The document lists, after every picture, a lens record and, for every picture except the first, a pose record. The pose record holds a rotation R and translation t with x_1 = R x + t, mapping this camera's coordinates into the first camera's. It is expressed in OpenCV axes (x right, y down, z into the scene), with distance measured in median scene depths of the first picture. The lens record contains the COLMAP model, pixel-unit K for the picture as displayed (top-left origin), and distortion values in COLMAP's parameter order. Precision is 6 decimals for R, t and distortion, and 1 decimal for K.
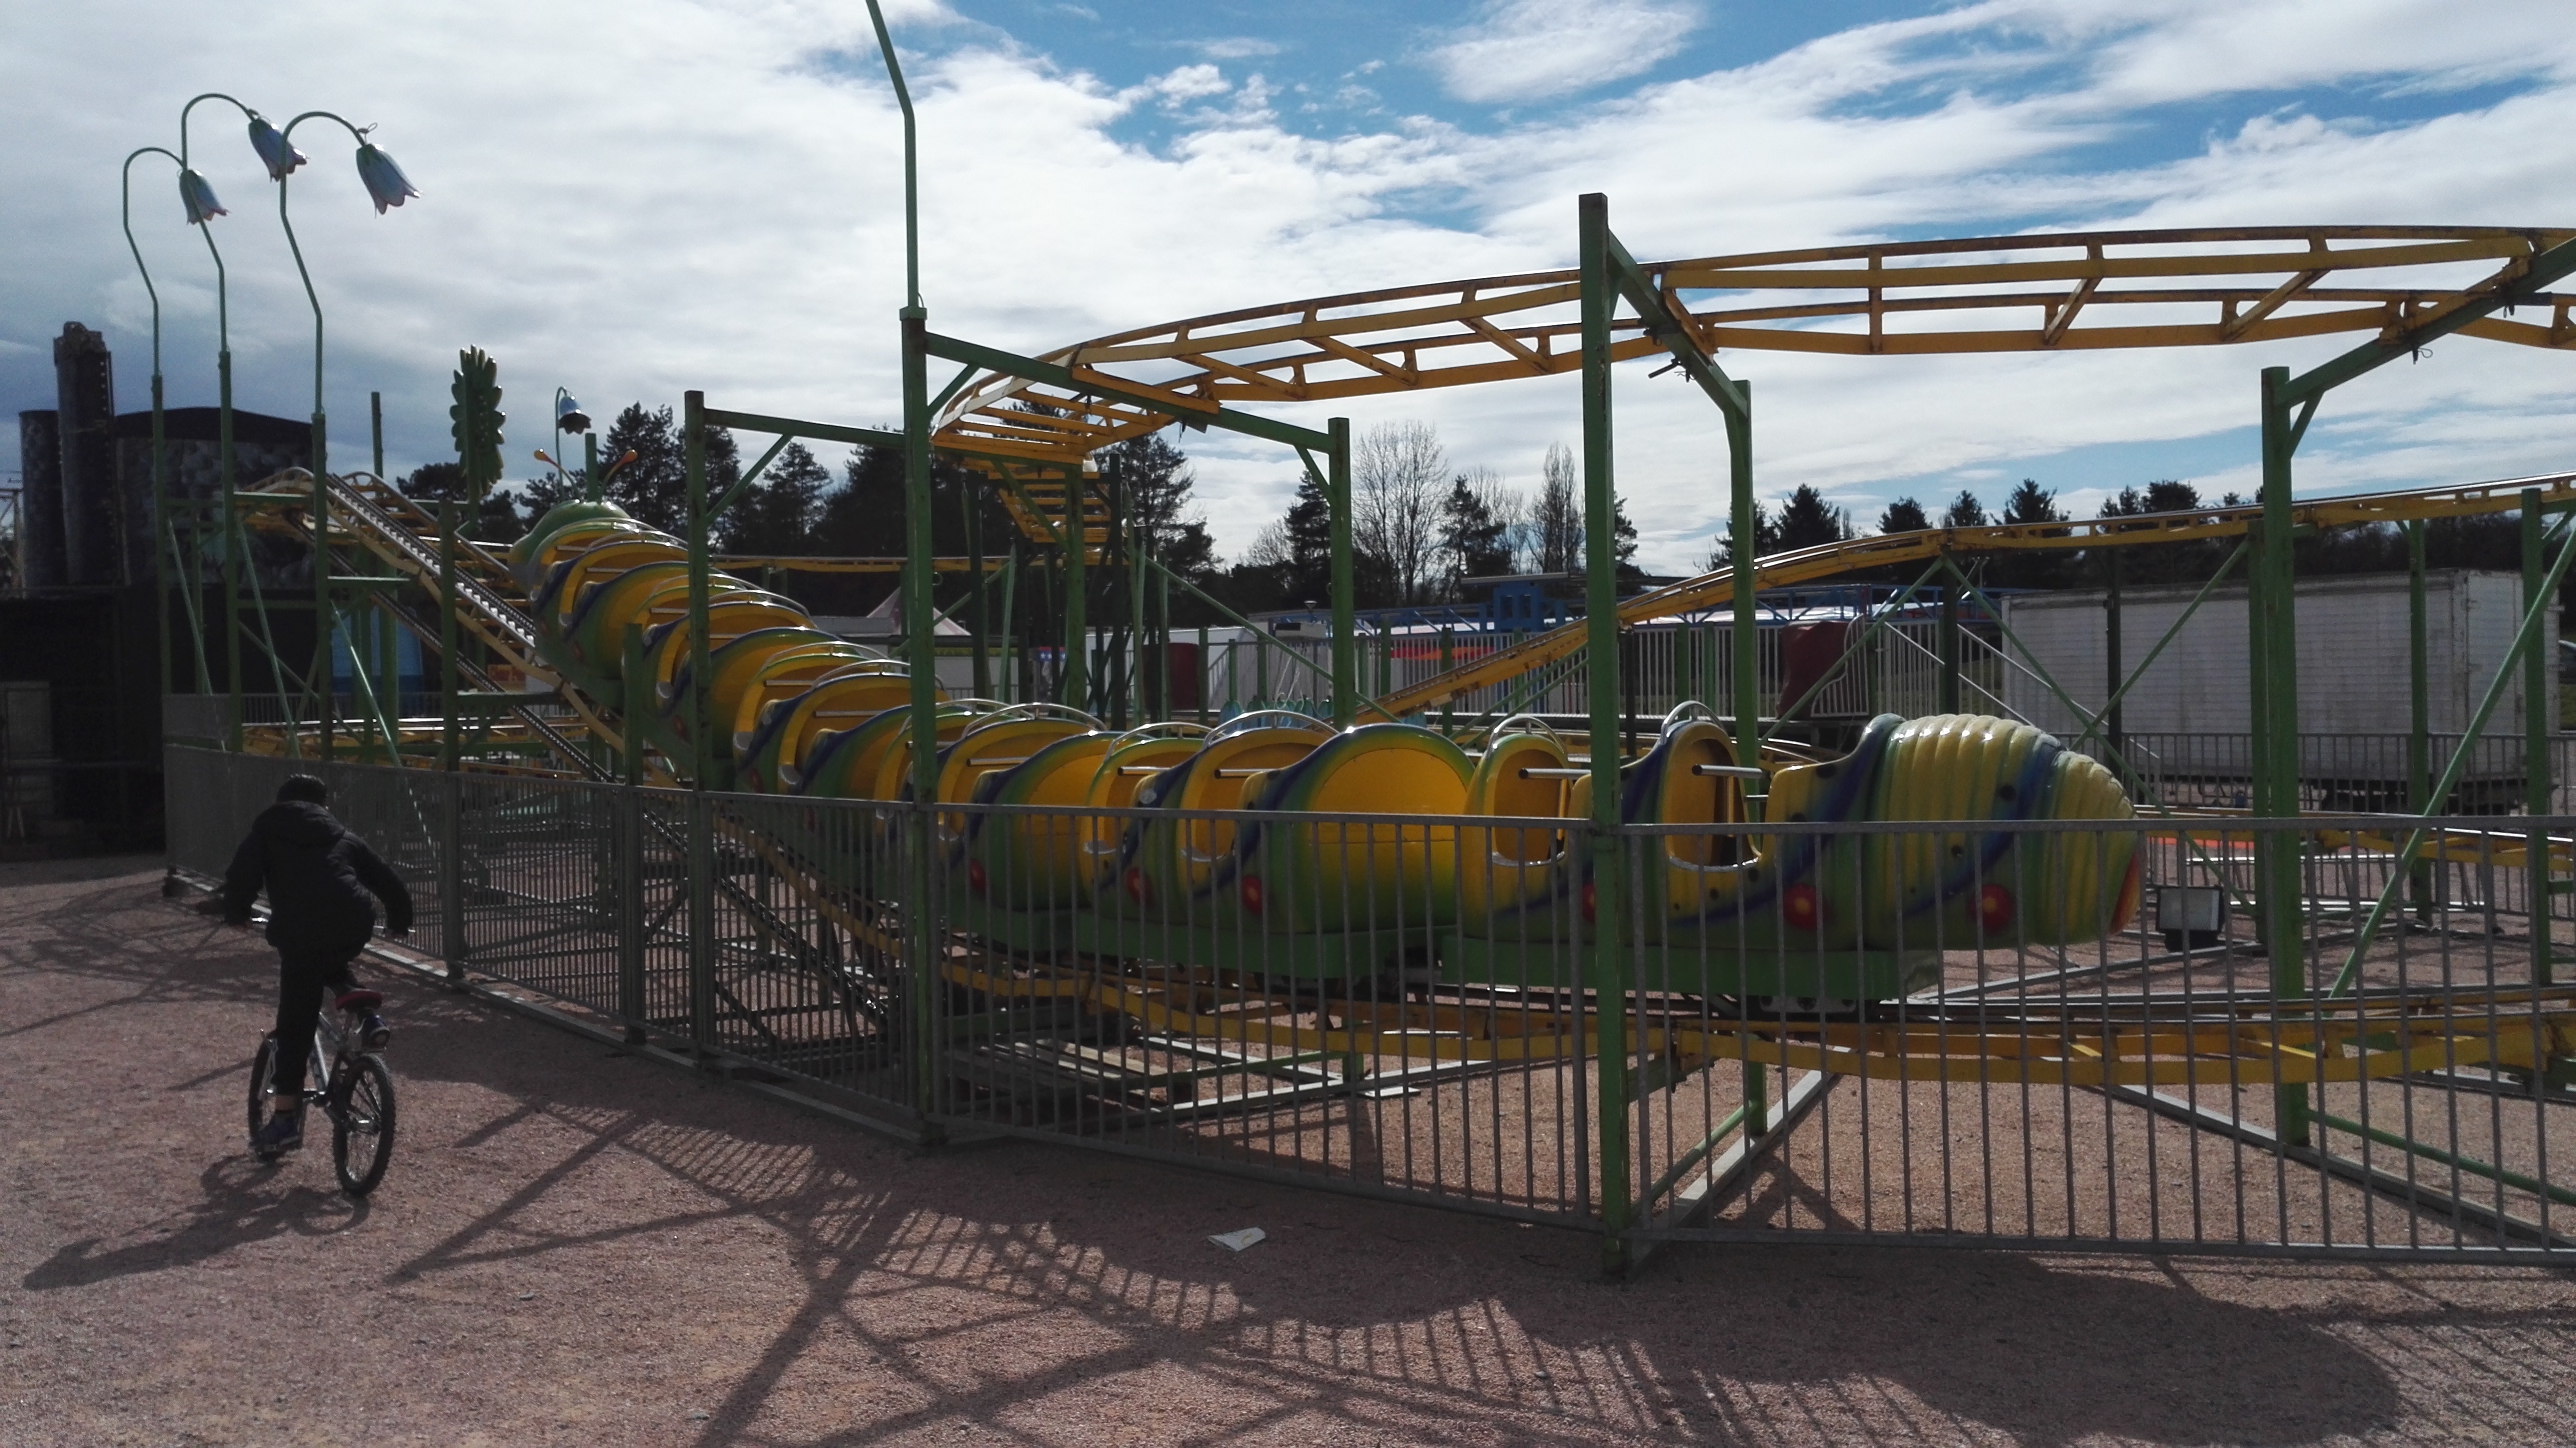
lens RADIAL K [[2144.0, 0, 1288.0], [0, 2144.0, 724.0], [0, 0, 1]] dist [0.010773, 0.083807]
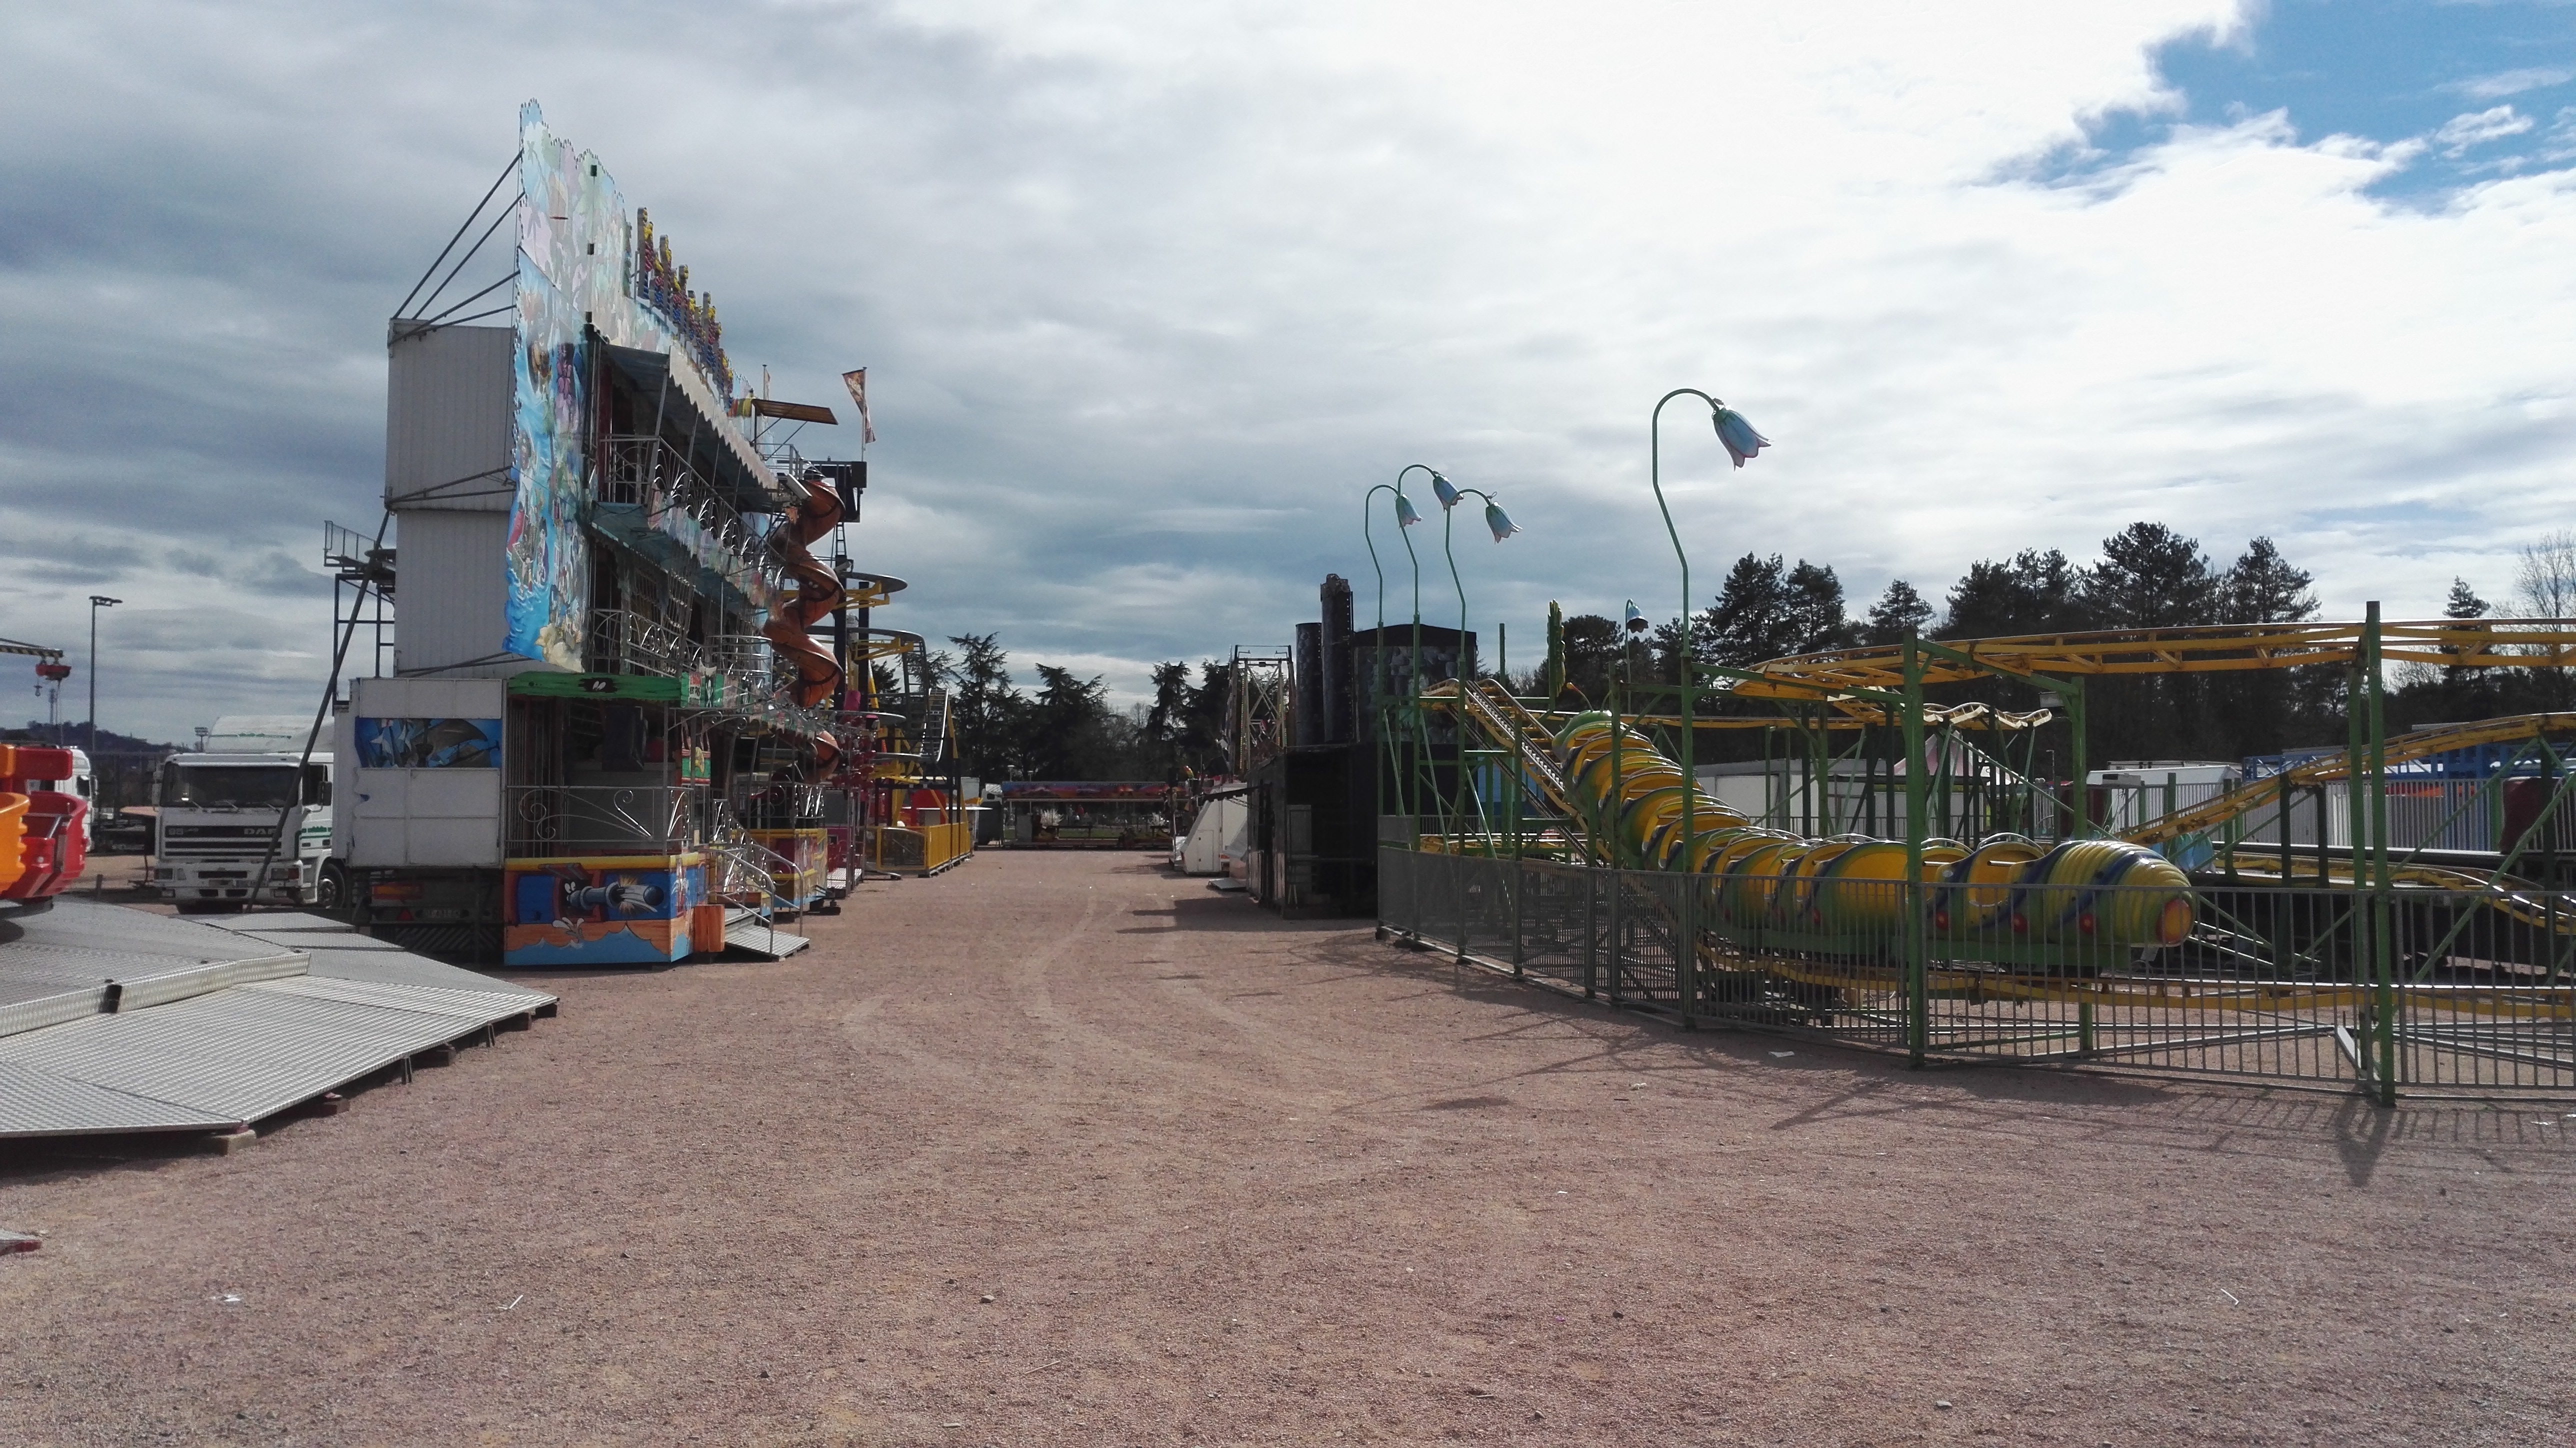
lens RADIAL K [[2144.0, 0, 1288.0], [0, 2144.0, 724.0], [0, 0, 1]] dist [0.010773, 0.083807]
pose [[0.869021, -0.007301, -0.494721, 0.176328], [-0.020914, 0.998455, -0.051473, 0.001968], [0.494332, 0.055077, 0.867526, -0.351128]]
